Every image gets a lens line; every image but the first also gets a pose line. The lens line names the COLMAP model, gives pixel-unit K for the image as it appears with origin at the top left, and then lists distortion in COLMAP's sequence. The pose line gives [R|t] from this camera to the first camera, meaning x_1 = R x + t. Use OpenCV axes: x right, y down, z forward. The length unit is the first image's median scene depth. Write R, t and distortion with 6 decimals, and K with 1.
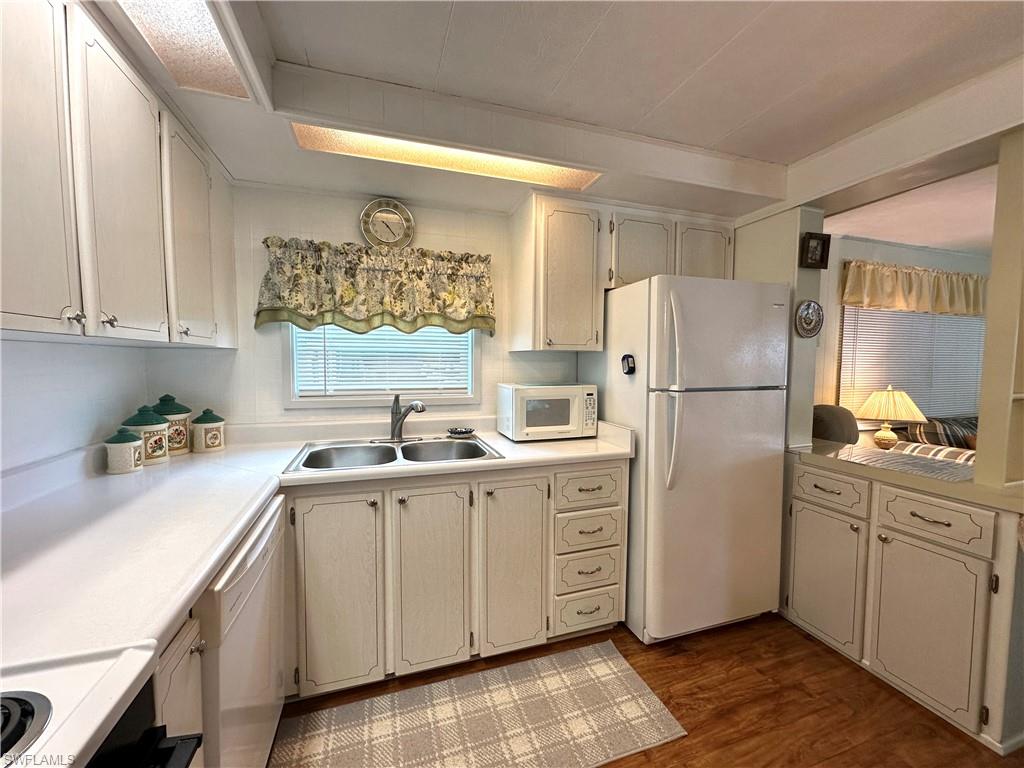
lens RADIAL K [[409.6, 0, 511.2], [0, 409.6, 385.7], [0, 0, 1]] dist [-0.003722, 0.000827]
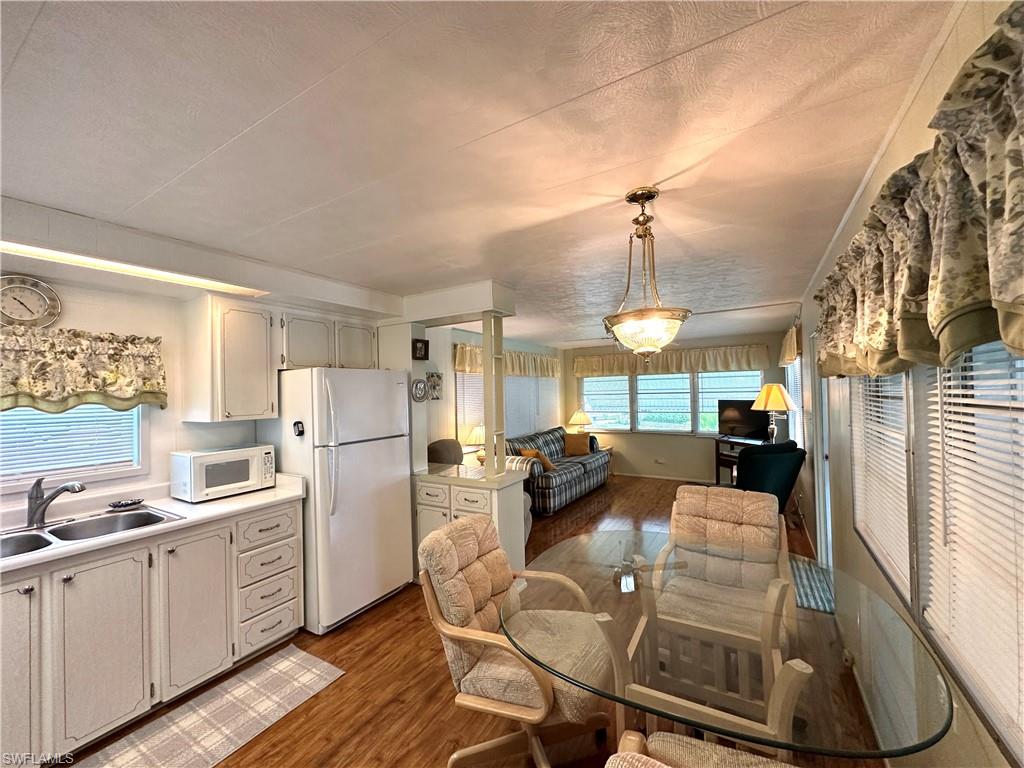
lens RADIAL K [[409.6, 0, 511.2], [0, 409.6, 385.7], [0, 0, 1]] dist [-0.003722, 0.000827]
pose [[0.757465, -0.013440, 0.652738, -0.060772], [0.067635, 0.996024, -0.057978, -0.064621], [-0.649363, 0.088064, 0.755362, -0.472658]]
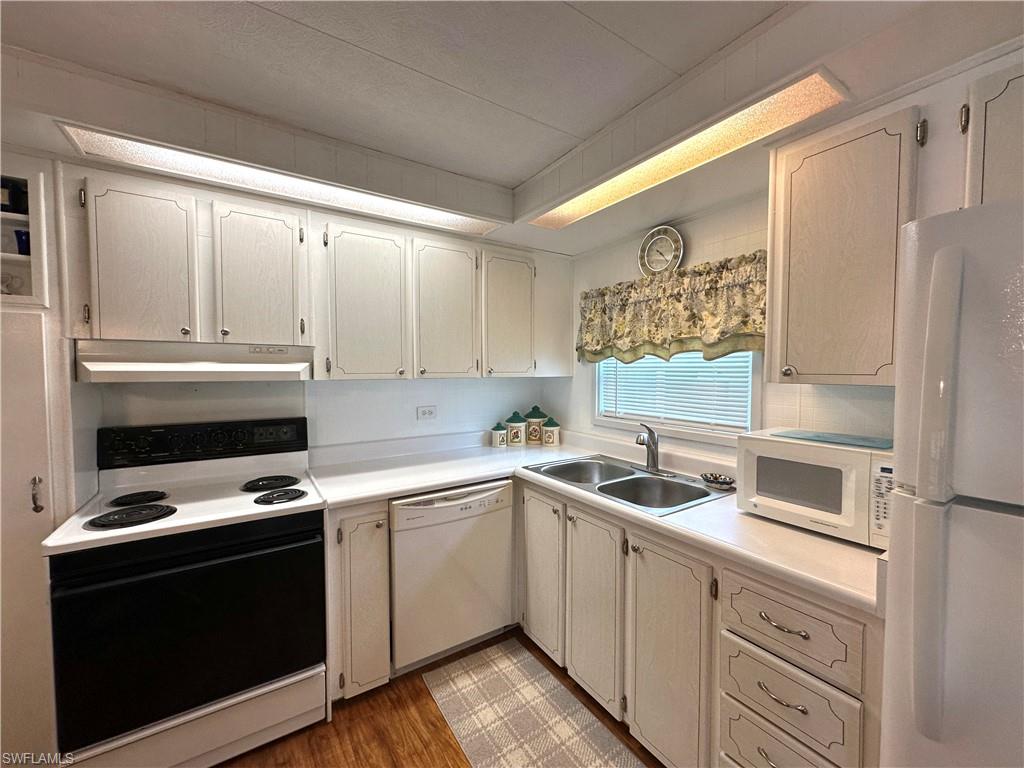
lens RADIAL K [[409.6, 0, 511.2], [0, 409.6, 385.7], [0, 0, 1]] dist [-0.003722, 0.000827]
pose [[0.256479, 0.033467, -0.965970, 0.591314], [-0.058277, 0.998118, 0.019108, -0.070195], [0.964791, 0.051393, 0.257946, 0.422033]]
